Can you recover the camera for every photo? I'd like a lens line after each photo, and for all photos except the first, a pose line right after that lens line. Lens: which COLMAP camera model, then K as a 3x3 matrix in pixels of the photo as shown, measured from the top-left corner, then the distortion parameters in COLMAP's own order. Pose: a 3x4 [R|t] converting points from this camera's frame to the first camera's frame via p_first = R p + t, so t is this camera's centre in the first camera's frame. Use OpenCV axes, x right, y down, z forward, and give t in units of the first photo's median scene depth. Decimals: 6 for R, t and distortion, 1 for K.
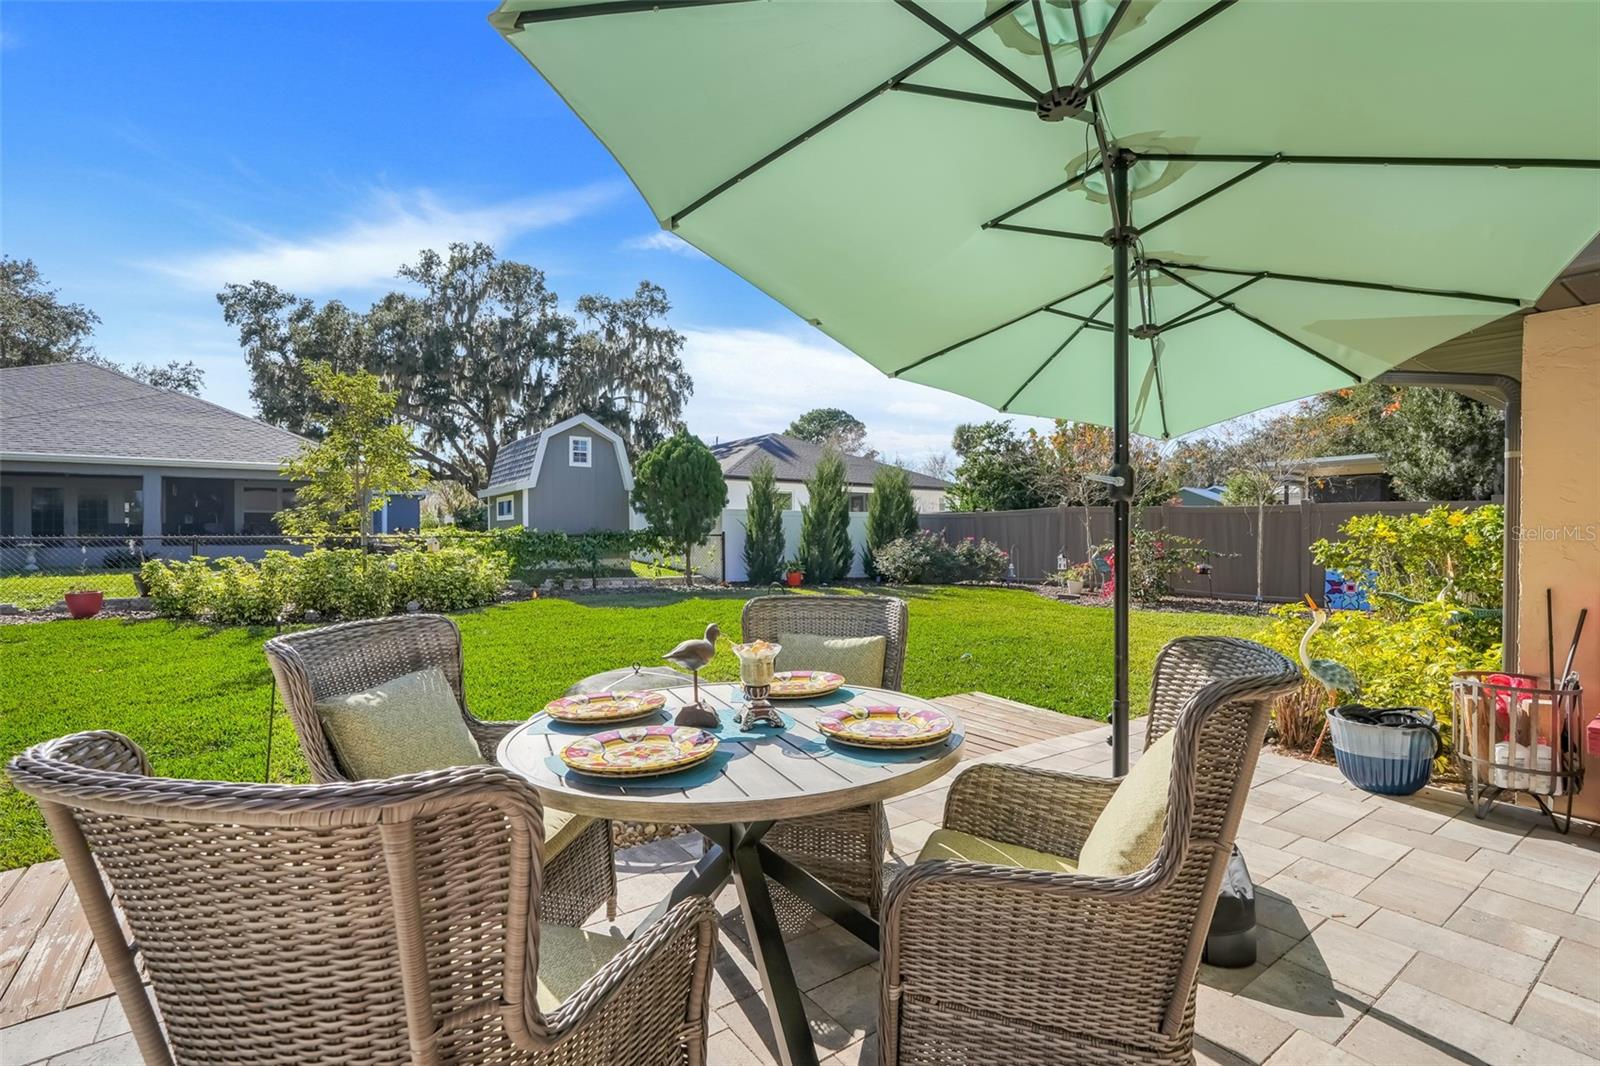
lens RADIAL K [[733.7, 0, 799.2], [0, 733.7, 535.6], [0, 0, 1]] dist [-0.000200, 0.000569]
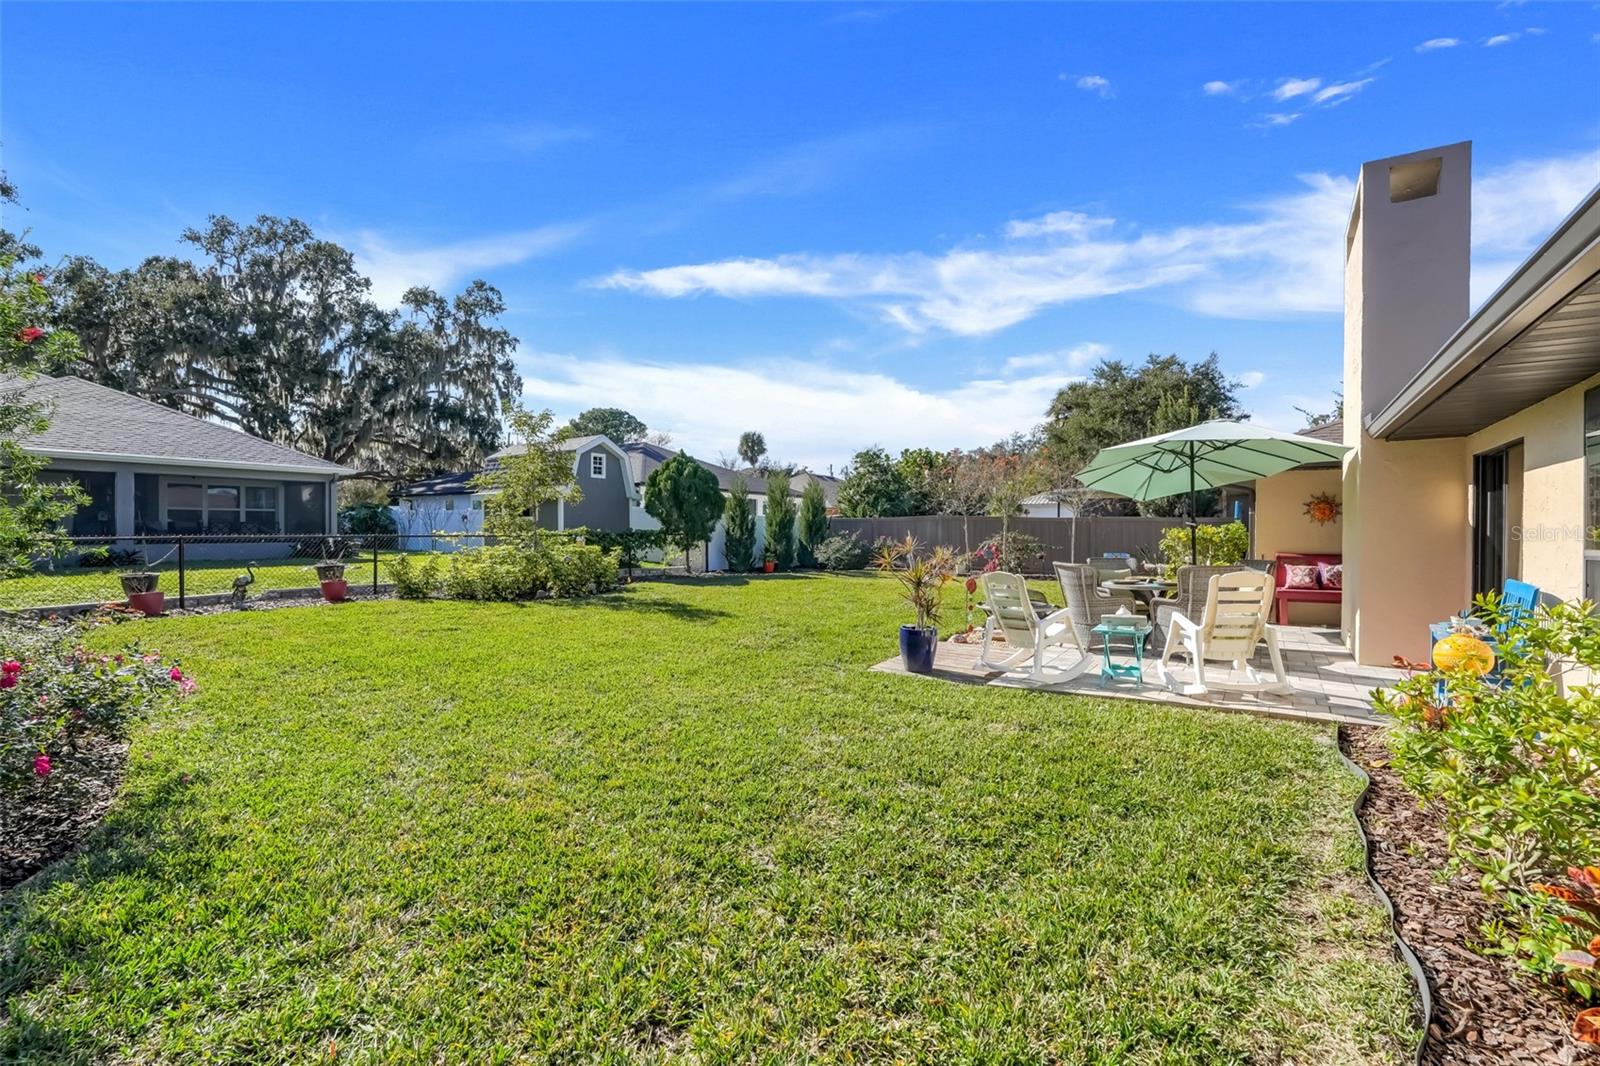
lens RADIAL K [[733.7, 0, 801.0], [0, 733.7, 533.2], [0, 0, 1]] dist [-0.000200, 0.000569]
pose [[0.930154, 0.002206, 0.367163, -0.169030], [-0.002823, 0.999995, 0.001143, -0.001834], [-0.367159, -0.002099, 0.930156, -0.102884]]
